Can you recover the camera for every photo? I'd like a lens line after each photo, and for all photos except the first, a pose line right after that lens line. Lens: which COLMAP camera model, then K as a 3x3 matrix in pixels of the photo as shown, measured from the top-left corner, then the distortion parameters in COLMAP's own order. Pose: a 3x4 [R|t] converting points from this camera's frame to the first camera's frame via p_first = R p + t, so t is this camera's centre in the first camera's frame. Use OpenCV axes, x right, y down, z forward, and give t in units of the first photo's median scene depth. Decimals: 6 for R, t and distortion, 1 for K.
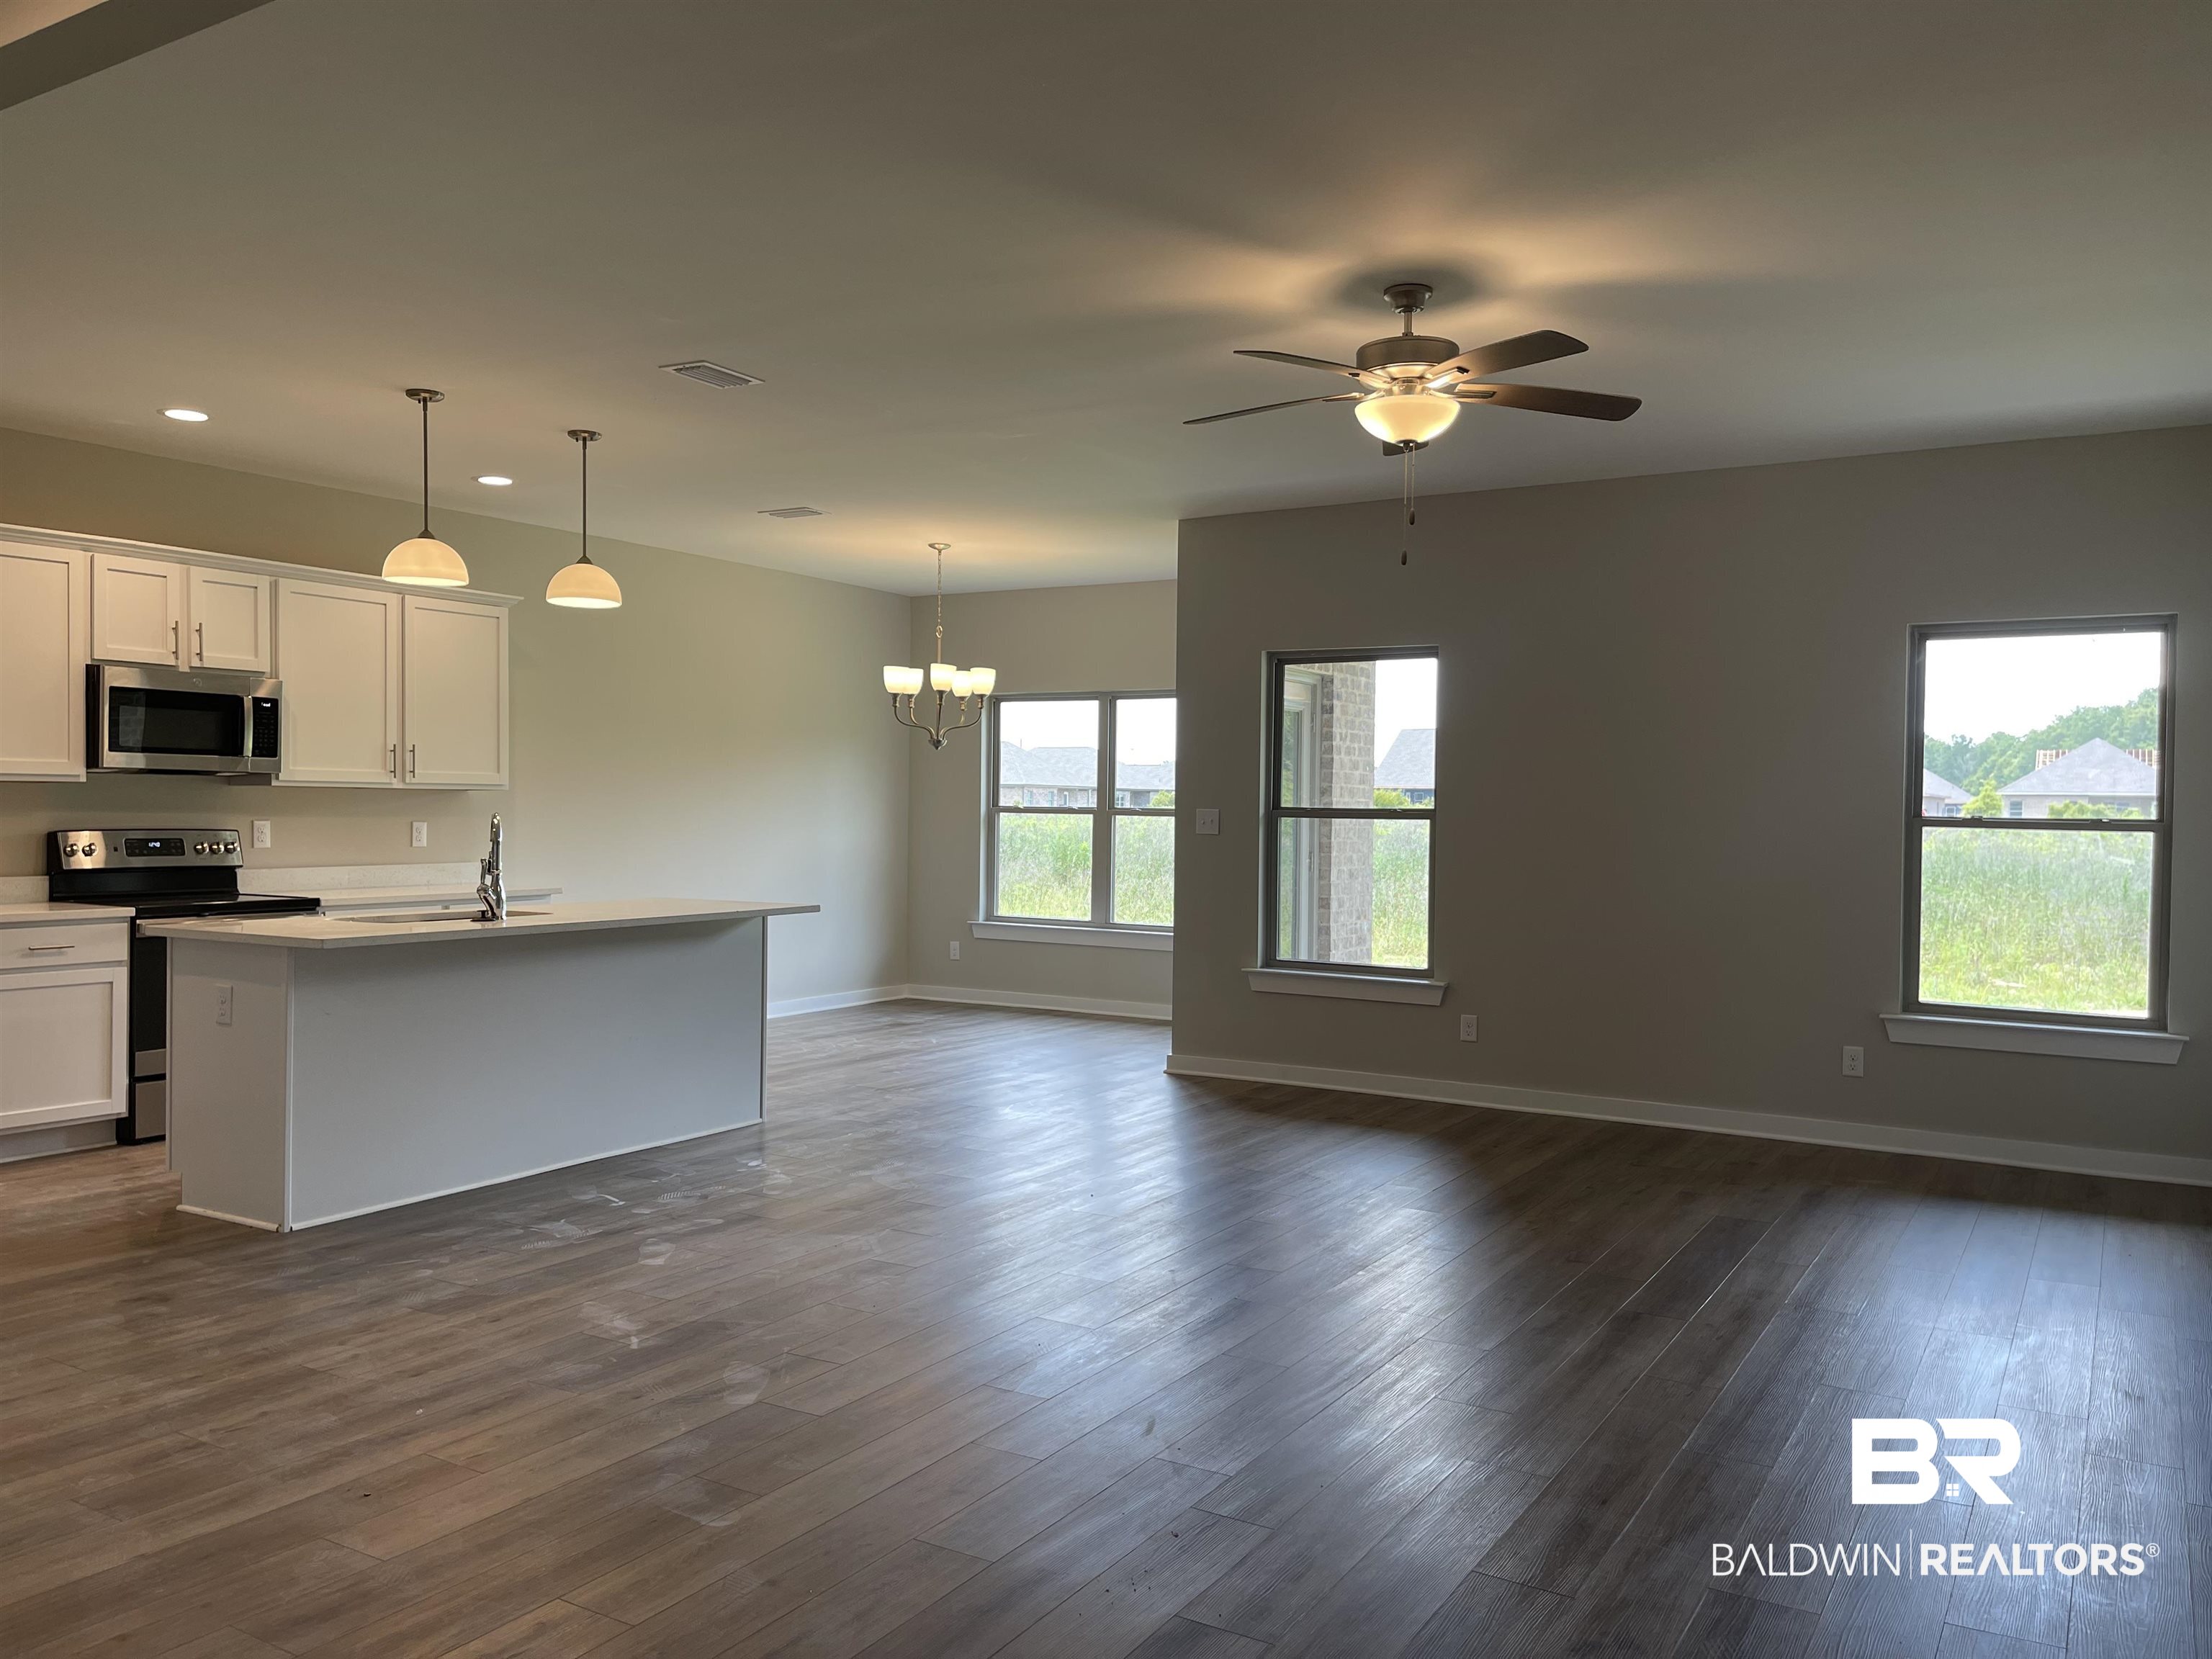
lens RADIAL K [[1666.3, 0, 1103.5], [0, 1666.3, 852.8], [0, 0, 1]] dist [0.101516, -0.138806]
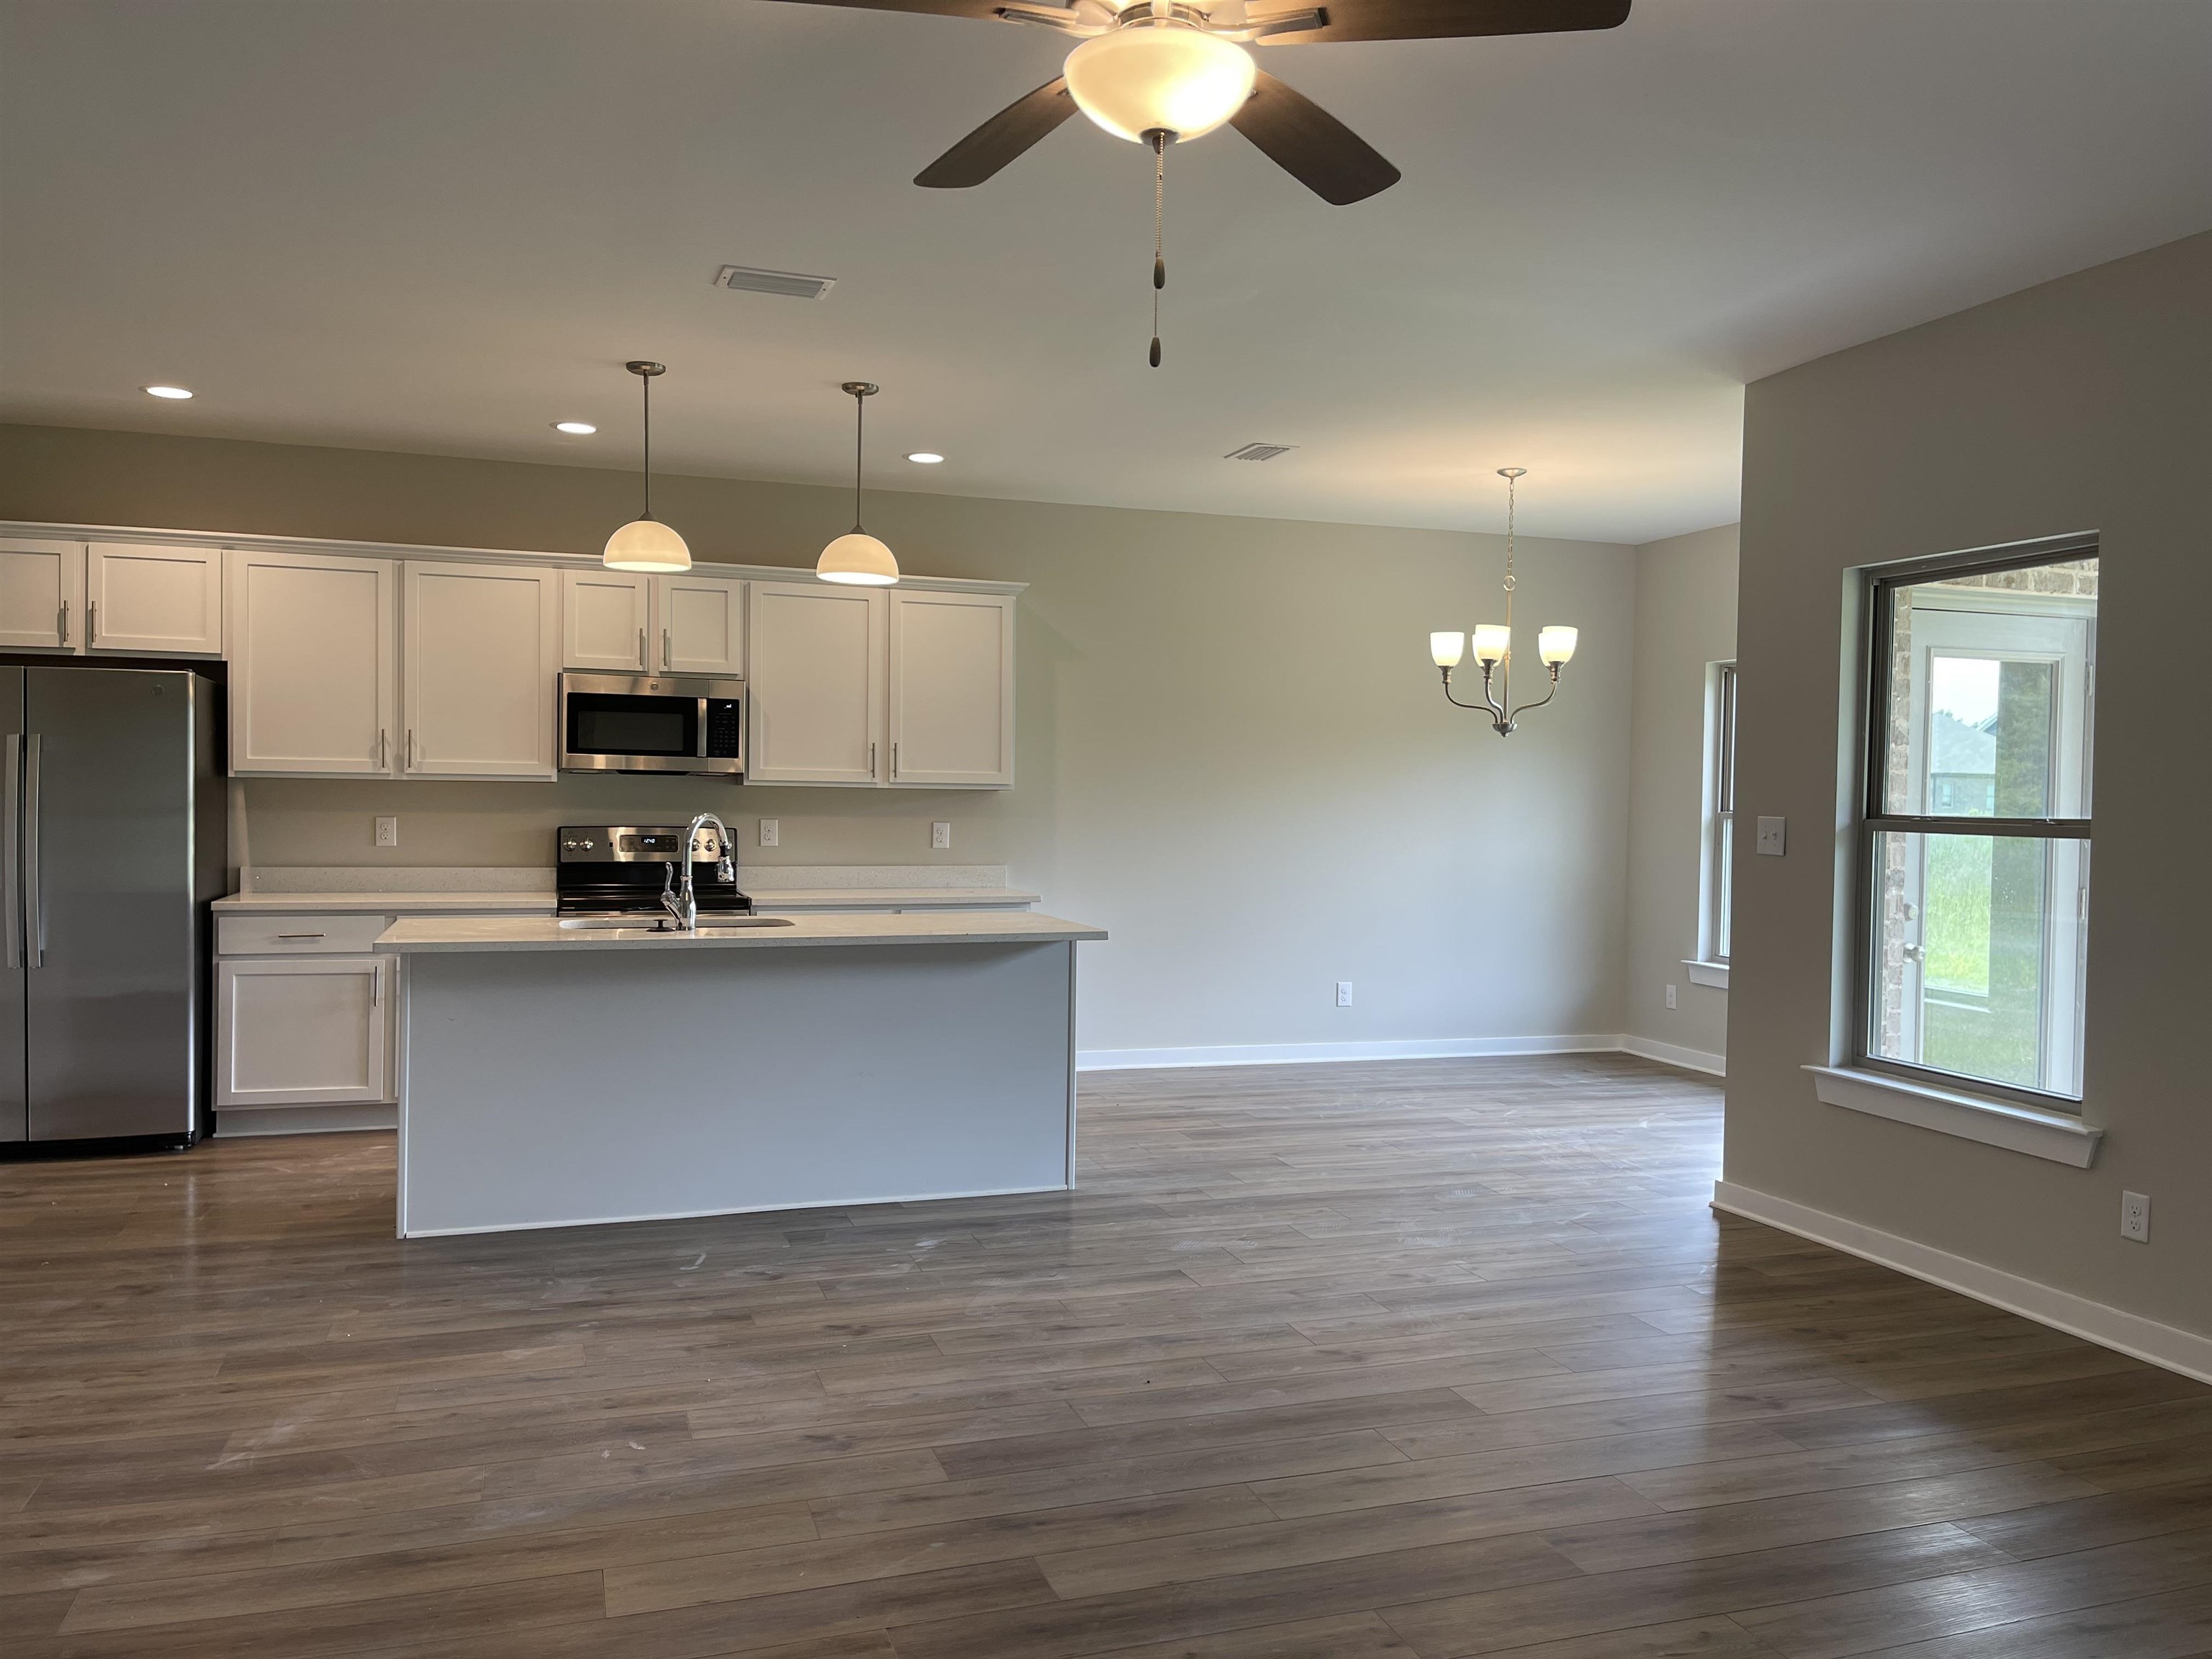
lens RADIAL K [[1666.3, 0, 1103.5], [0, 1666.3, 852.8], [0, 0, 1]] dist [0.101516, -0.138806]
pose [[0.767646, 0.023441, -0.640446, 0.337592], [-0.024194, 0.999678, 0.007590, -0.012458], [0.640418, 0.009669, 0.767966, 0.378665]]
